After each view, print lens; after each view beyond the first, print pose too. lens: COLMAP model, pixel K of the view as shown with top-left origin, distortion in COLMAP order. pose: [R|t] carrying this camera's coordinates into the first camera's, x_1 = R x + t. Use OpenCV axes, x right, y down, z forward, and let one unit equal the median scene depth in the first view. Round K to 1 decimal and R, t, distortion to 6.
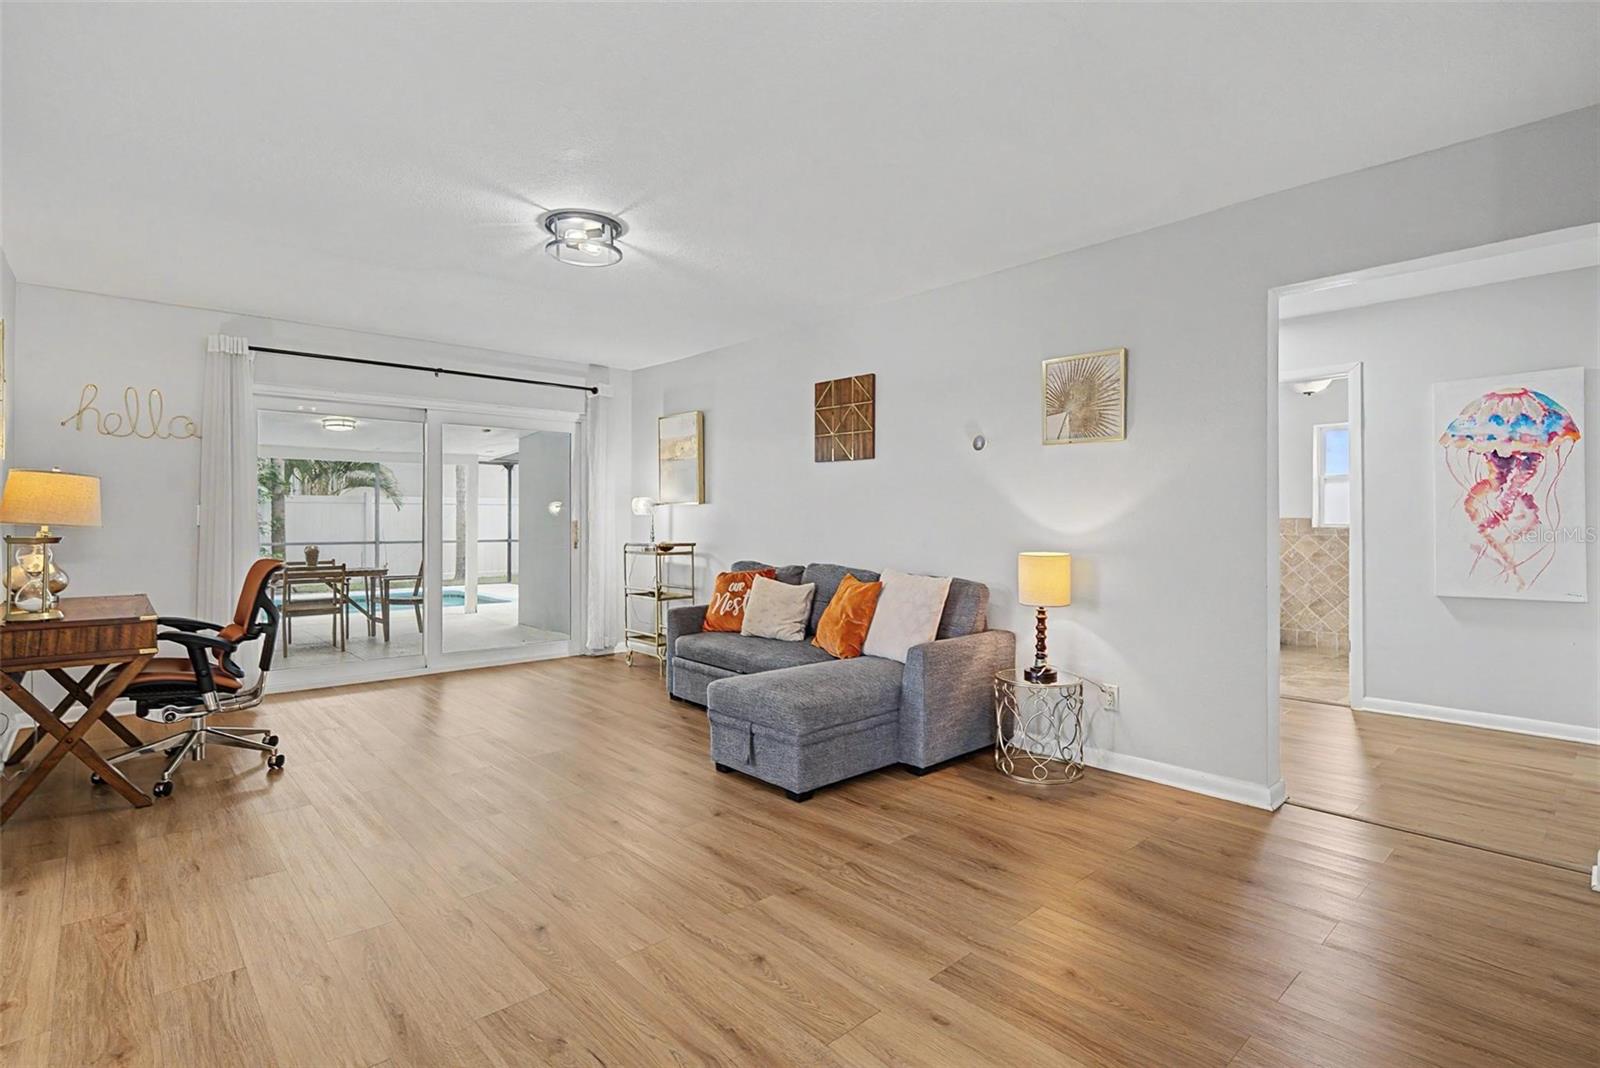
lens RADIAL K [[780.8, 0, 799.0], [0, 780.8, 513.3], [0, 0, 1]] dist [-0.000707, -0.000486]
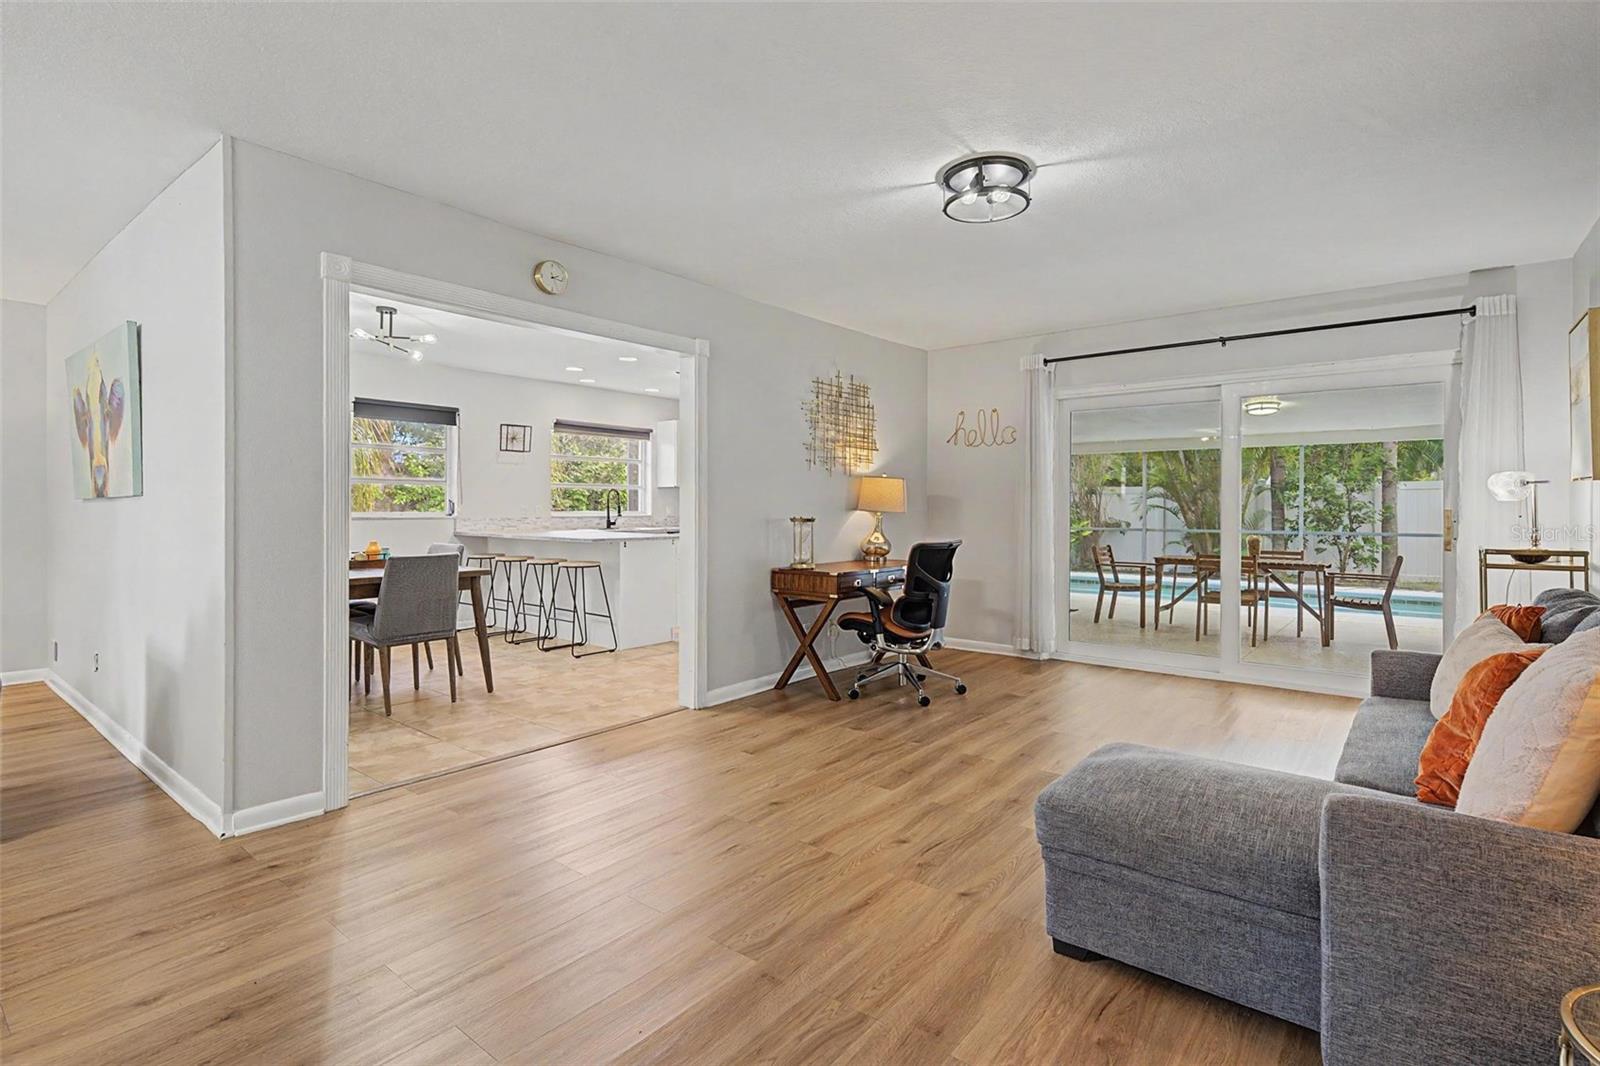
lens RADIAL K [[768.9, 0, 801.5], [0, 768.9, 510.1], [0, 0, 1]] dist [0.000312, 0.000262]
pose [[0.152389, 0.003611, -0.988314, 0.400660], [0.005991, 0.999972, 0.004578, 0.004293], [0.988302, -0.006618, 0.152363, 0.478640]]
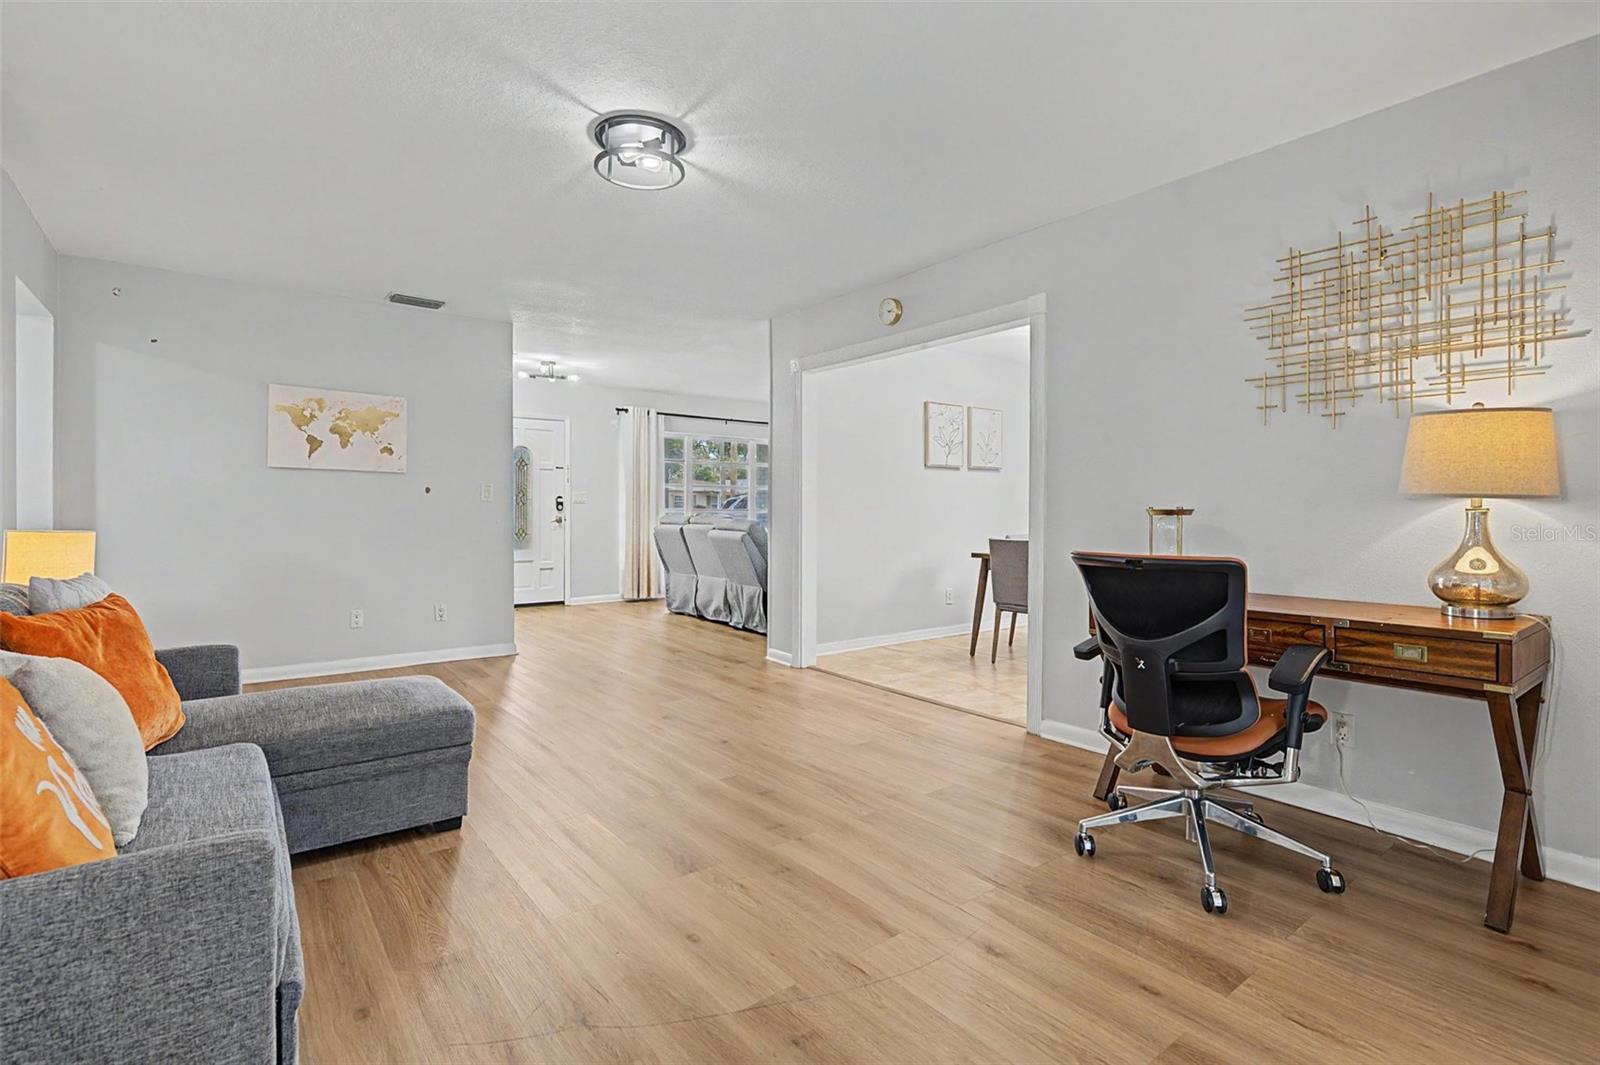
lens RADIAL K [[768.9, 0, 801.5], [0, 768.9, 509.6], [0, 0, 1]] dist [0.000312, 0.000262]
pose [[-0.995650, -0.003744, 0.093093, -0.381829], [-0.004397, 0.999967, -0.006807, 0.026221], [-0.093064, -0.007186, -0.995634, 1.308376]]
